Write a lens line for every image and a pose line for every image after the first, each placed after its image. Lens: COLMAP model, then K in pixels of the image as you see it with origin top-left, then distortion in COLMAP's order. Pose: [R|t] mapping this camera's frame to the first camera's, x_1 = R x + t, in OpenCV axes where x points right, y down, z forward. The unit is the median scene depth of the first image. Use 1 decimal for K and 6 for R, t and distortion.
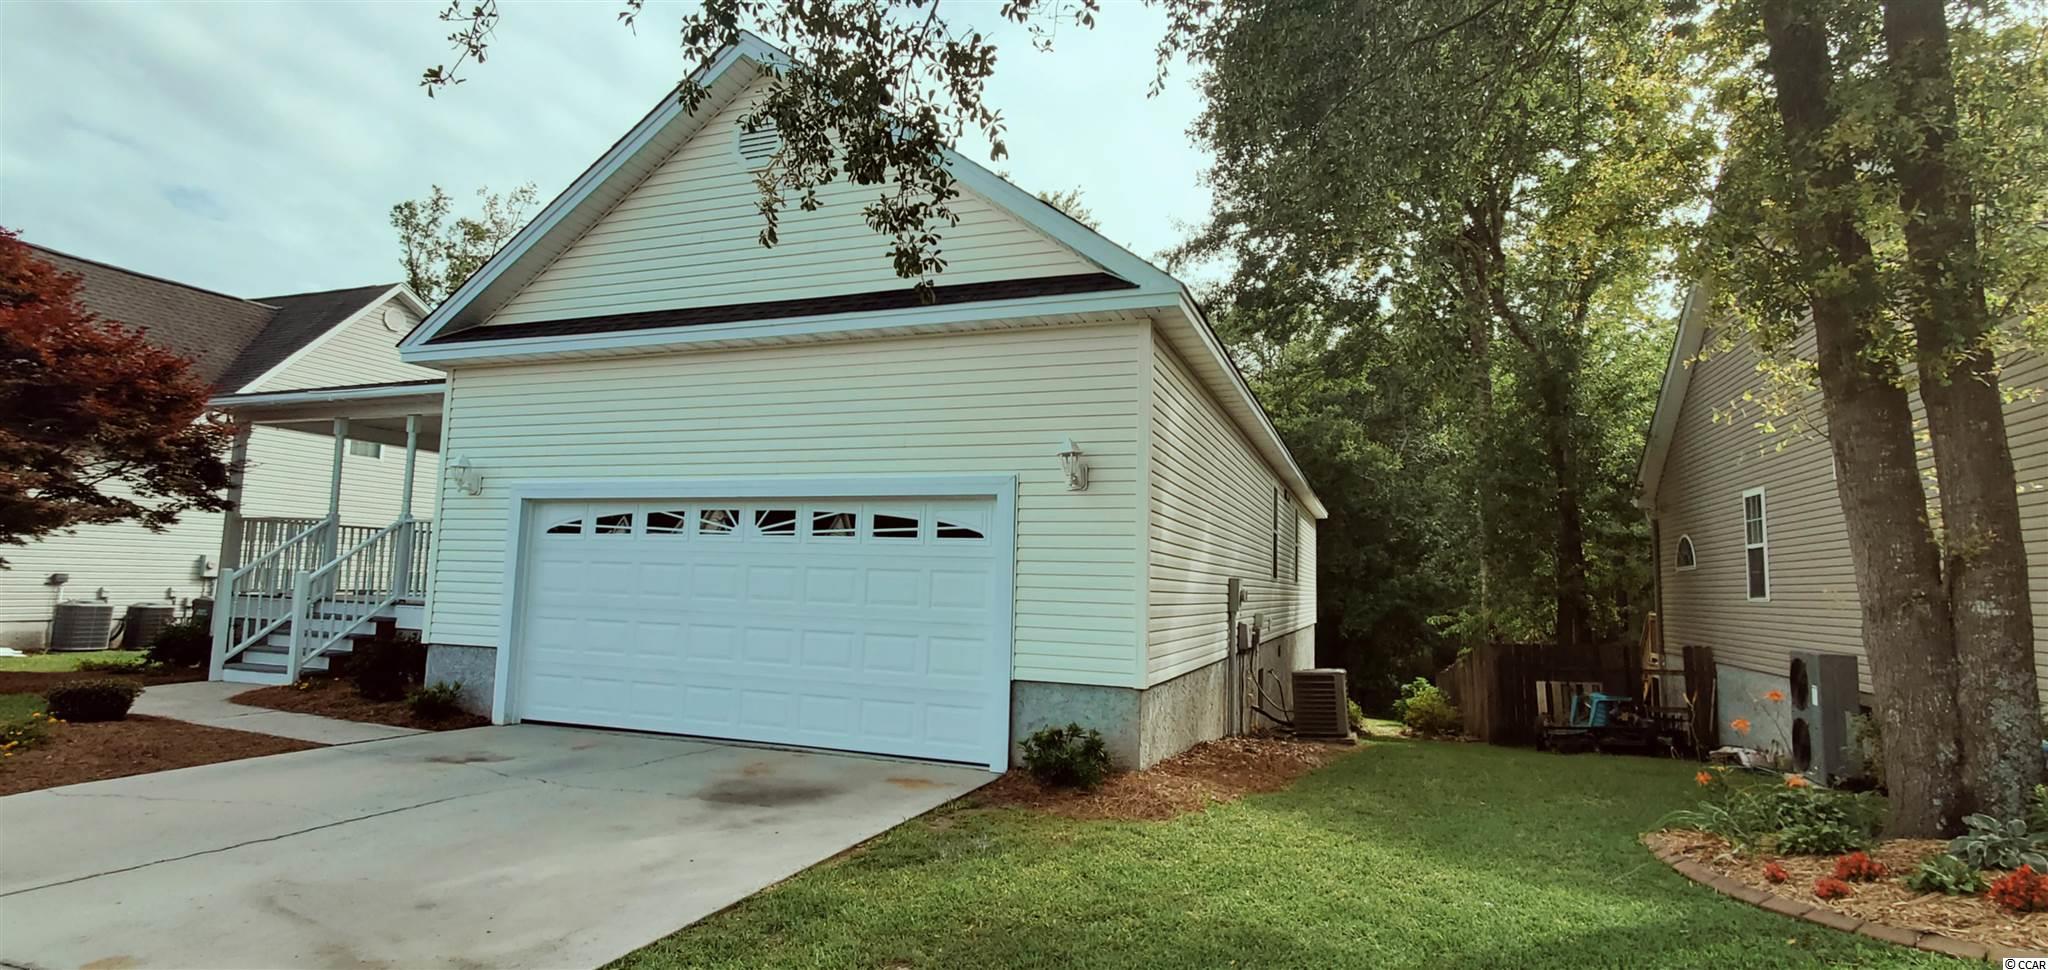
lens RADIAL K [[960.1, 0, 1022.2], [0, 960.1, 491.6], [0, 0, 1]] dist [0.000686, -0.000087]
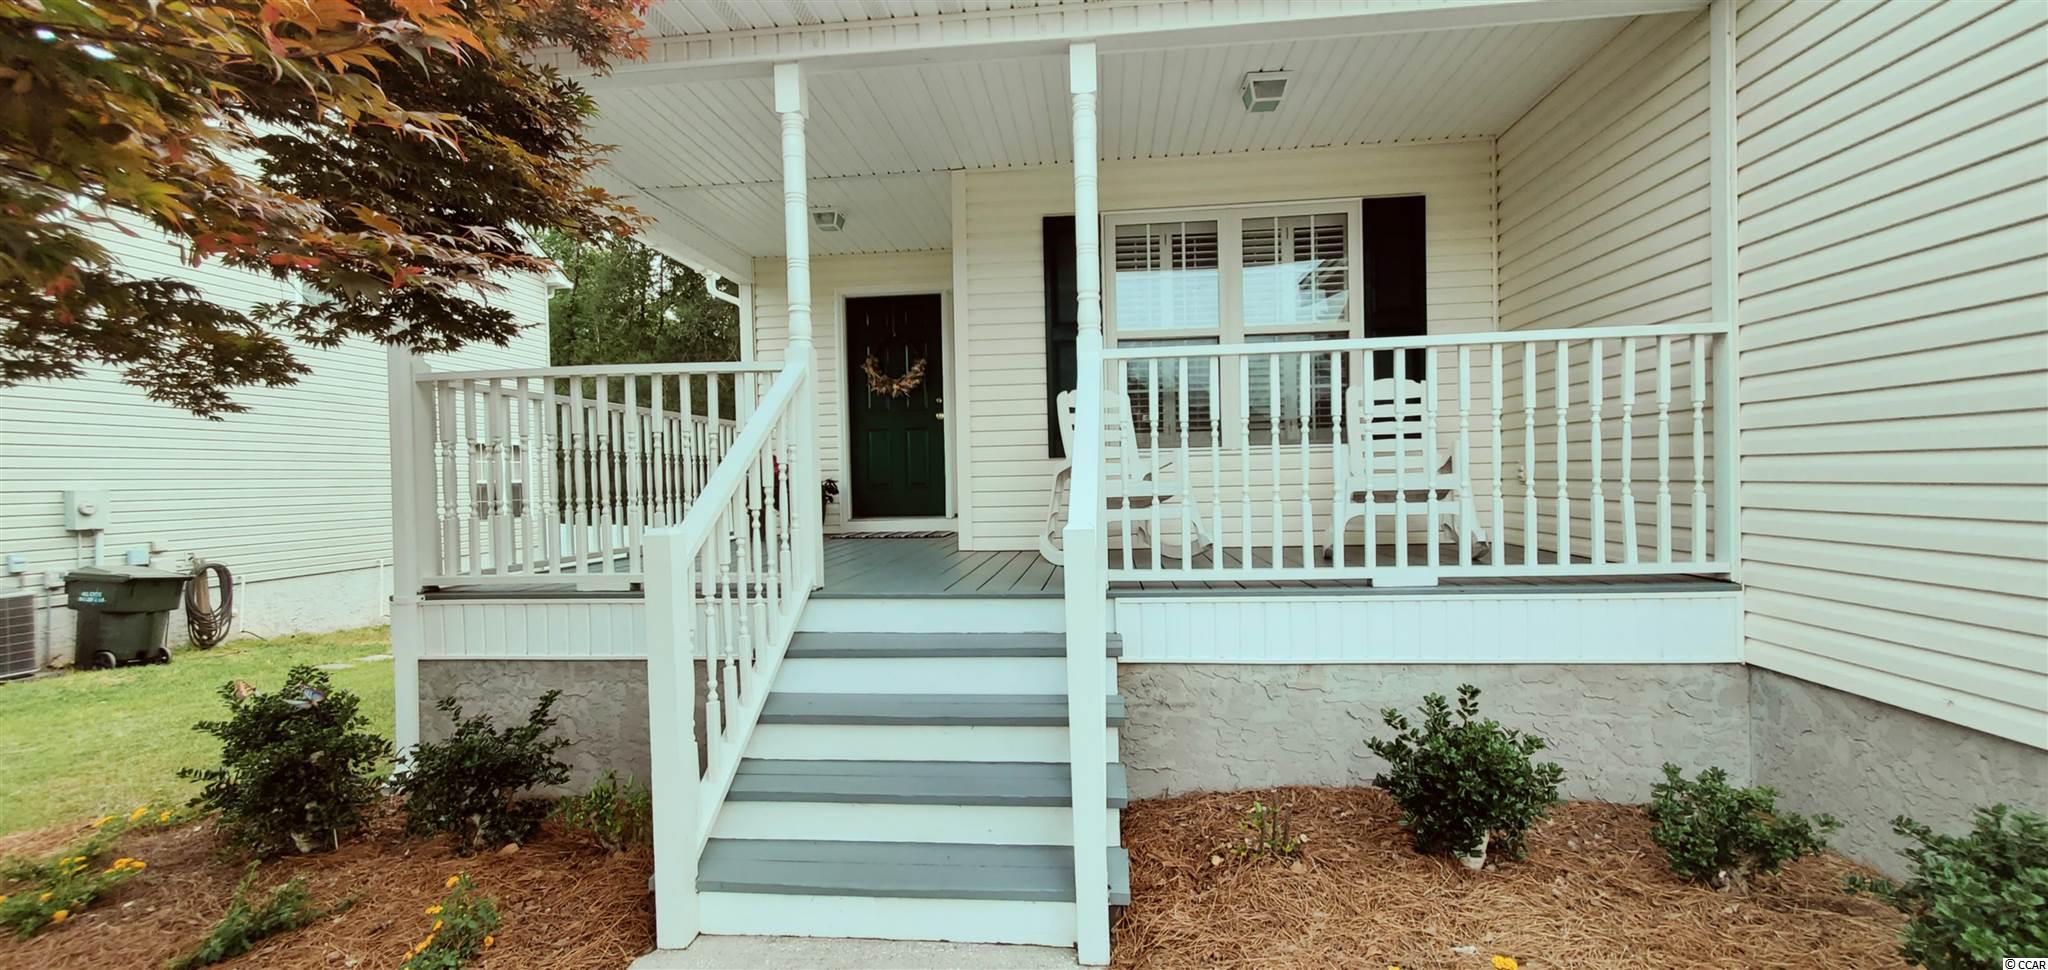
lens RADIAL K [[811.6, 0, 1017.3], [0, 811.6, 485.5], [0, 0, 1]] dist [0.000664, -0.000467]
pose [[0.967960, -0.060882, 0.243612, -1.038141], [0.031494, 0.991936, 0.122762, 0.058768], [-0.249122, -0.111157, 0.962072, 1.007252]]
